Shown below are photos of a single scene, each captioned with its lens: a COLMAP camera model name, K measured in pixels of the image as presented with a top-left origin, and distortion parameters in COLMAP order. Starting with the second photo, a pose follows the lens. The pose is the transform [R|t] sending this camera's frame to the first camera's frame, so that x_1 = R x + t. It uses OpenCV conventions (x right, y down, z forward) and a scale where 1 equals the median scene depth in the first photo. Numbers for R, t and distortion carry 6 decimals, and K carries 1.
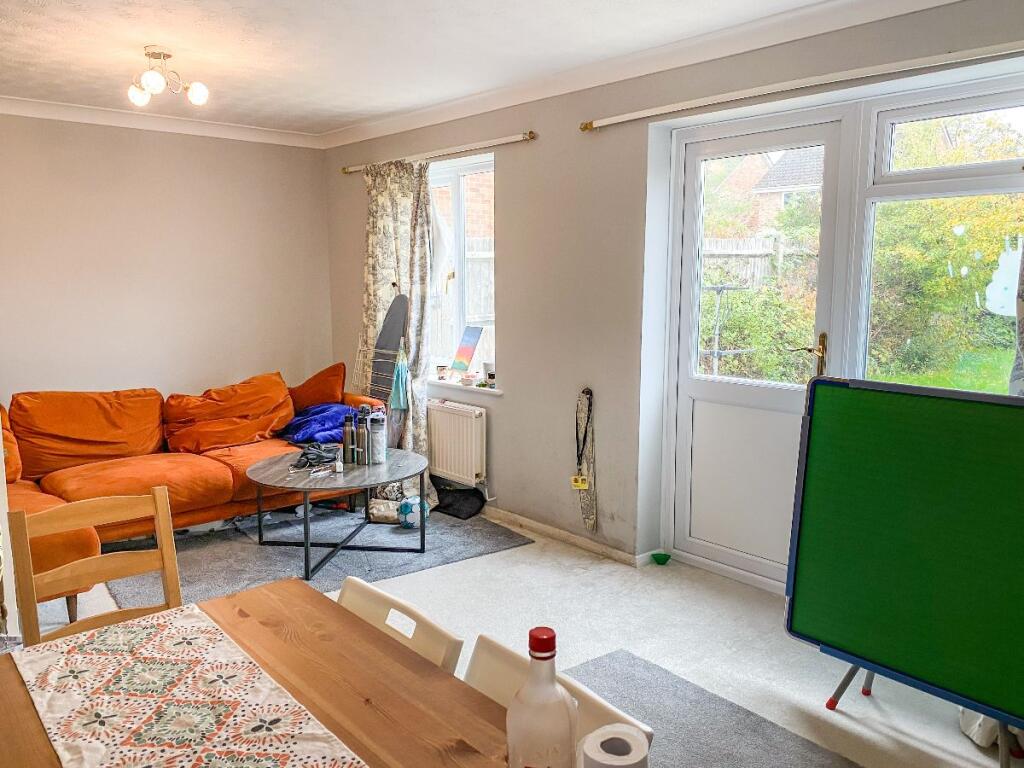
lens RADIAL K [[803.2, 0, 509.8], [0, 803.2, 386.3], [0, 0, 1]] dist [0.014688, 0.005163]
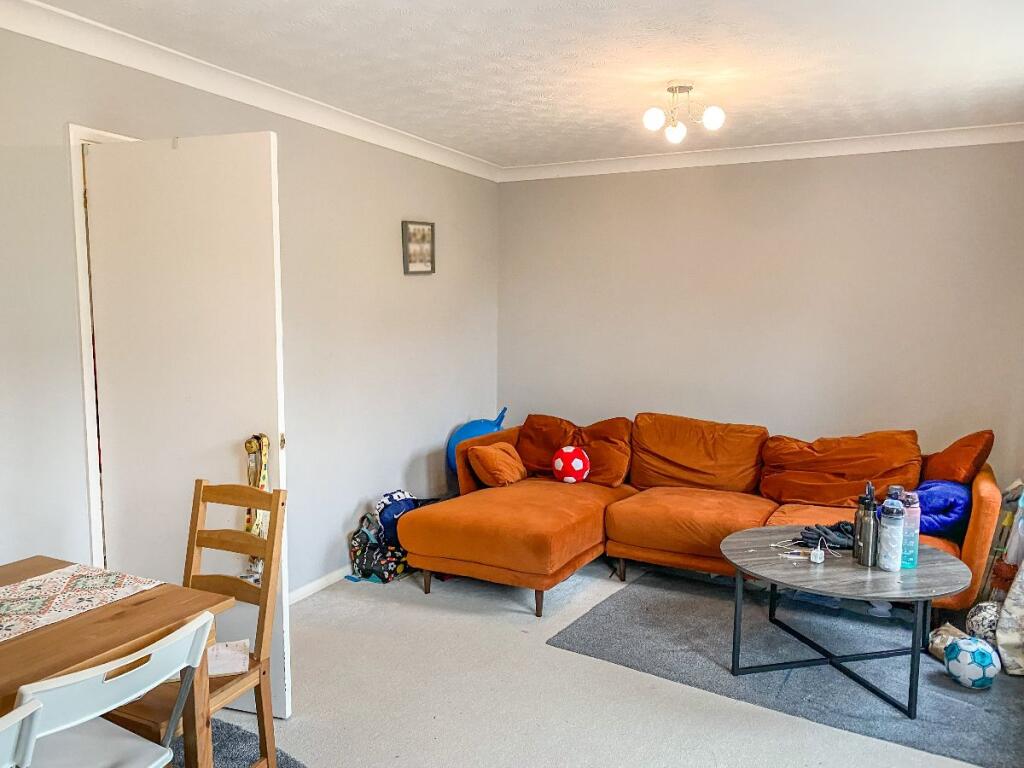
lens RADIAL K [[803.2, 0, 512.3], [0, 803.2, 384.4], [0, 0, 1]] dist [0.014688, 0.005163]
pose [[0.389953, 0.095750, -0.915843, 0.380176], [-0.131137, 0.990217, 0.047690, -0.064659], [0.911449, 0.101504, 0.398695, 0.409445]]
